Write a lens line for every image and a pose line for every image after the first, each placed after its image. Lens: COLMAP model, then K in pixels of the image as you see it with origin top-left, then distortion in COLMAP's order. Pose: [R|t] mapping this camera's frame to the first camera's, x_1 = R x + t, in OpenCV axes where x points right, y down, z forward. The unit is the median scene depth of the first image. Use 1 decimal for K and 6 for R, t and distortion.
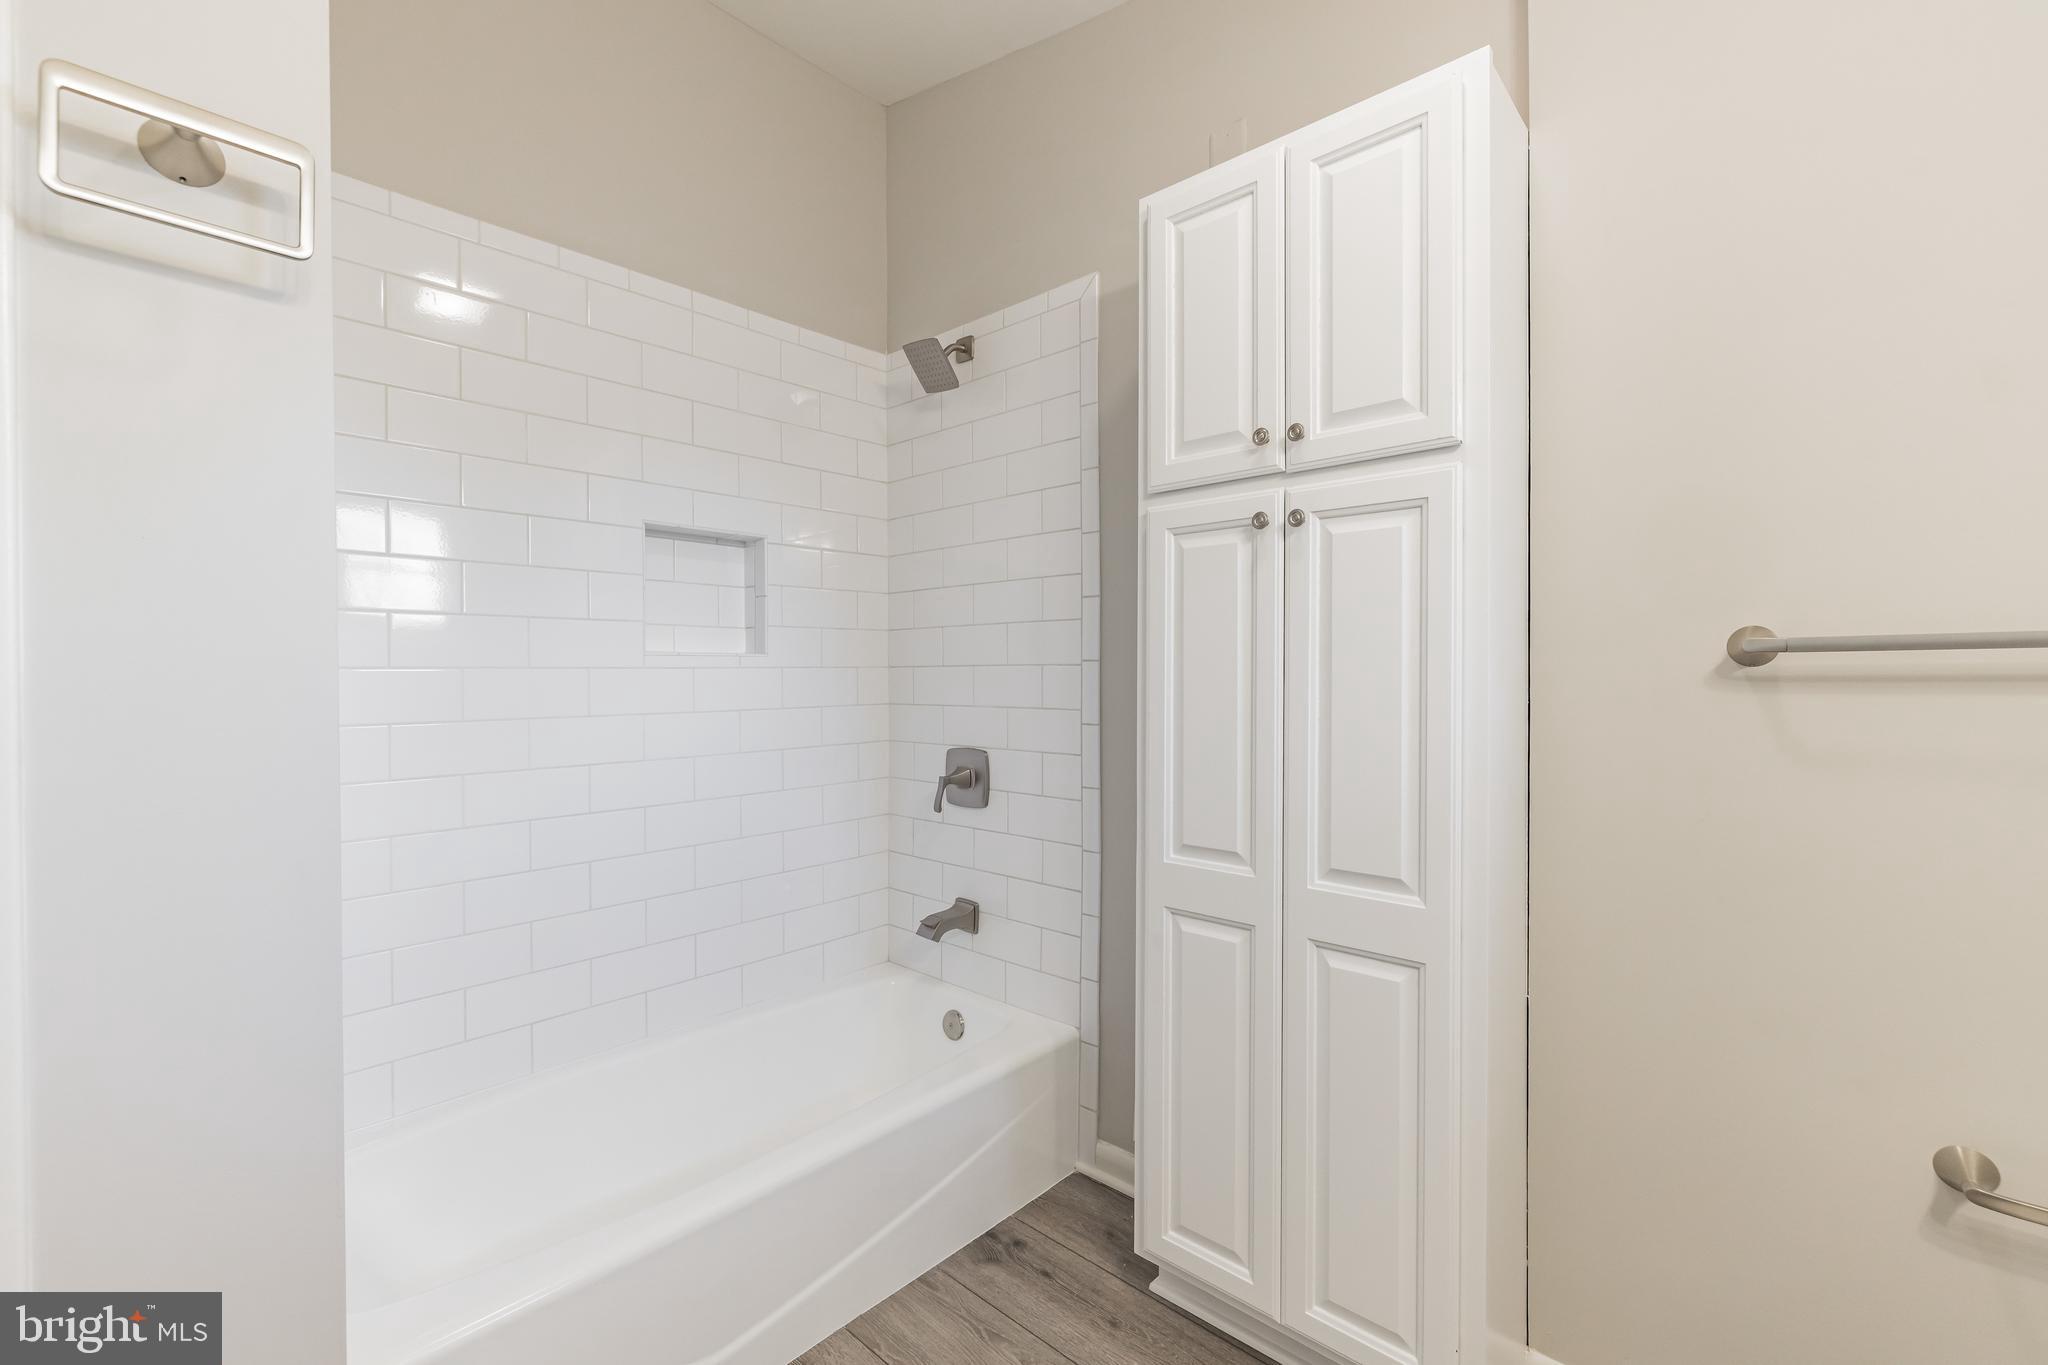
lens RADIAL K [[870.8, 0, 1033.4], [0, 870.8, 678.0], [0, 0, 1]] dist [-0.000432, -0.000670]
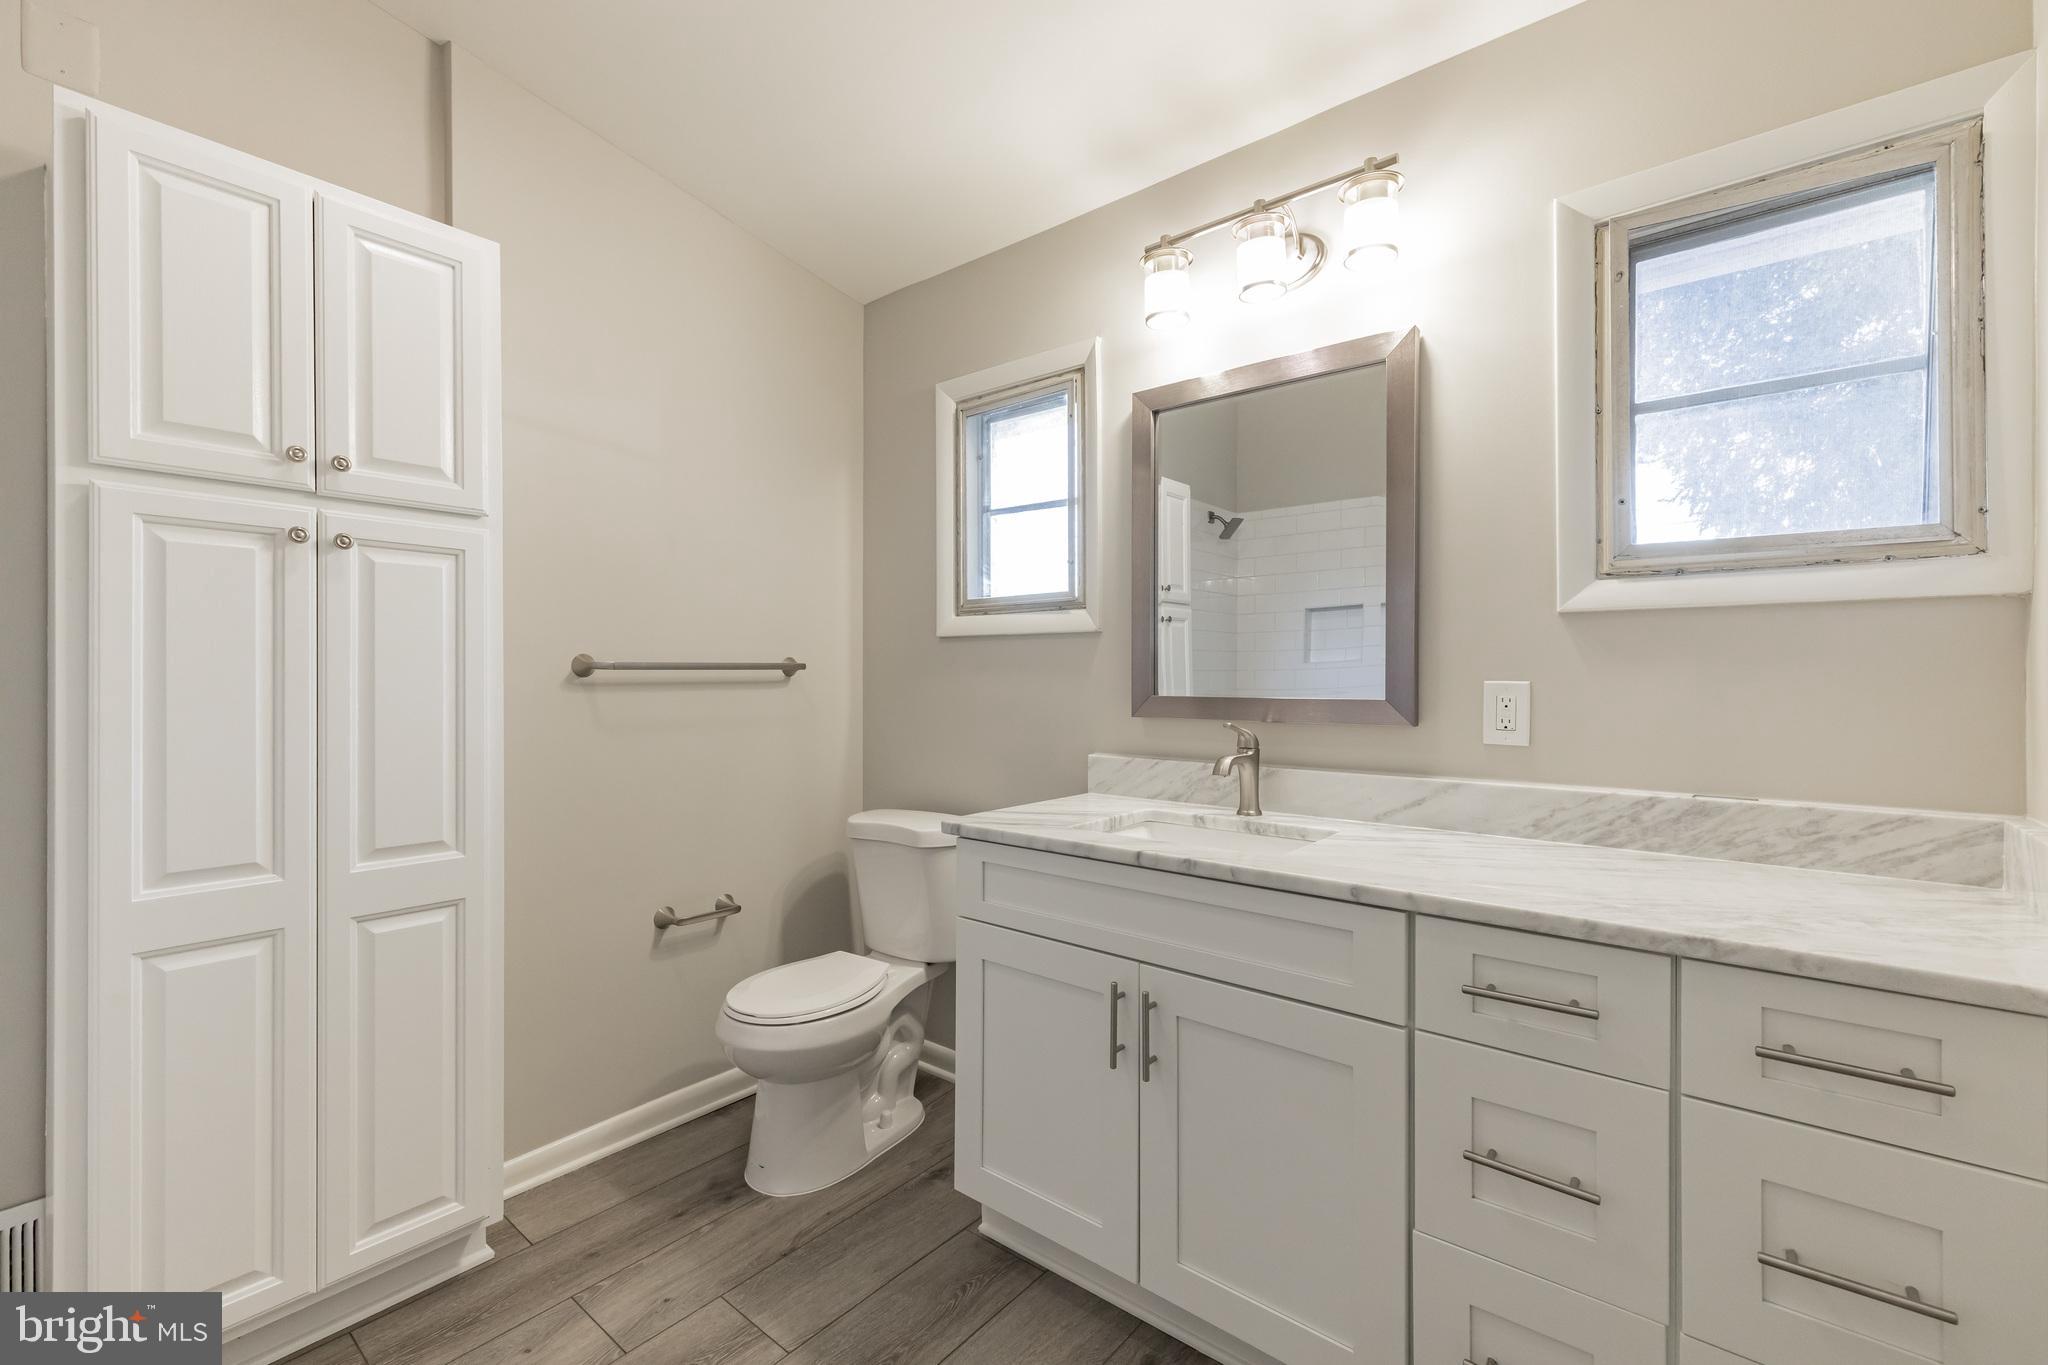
lens RADIAL K [[870.8, 0, 1033.4], [0, 870.8, 678.0], [0, 0, 1]] dist [-0.000432, -0.000670]
pose [[-0.069293, 0.002906, 0.997592, -0.867320], [0.005749, 0.999980, -0.002514, -0.001853], [-0.997580, 0.005561, -0.069309, 0.200305]]
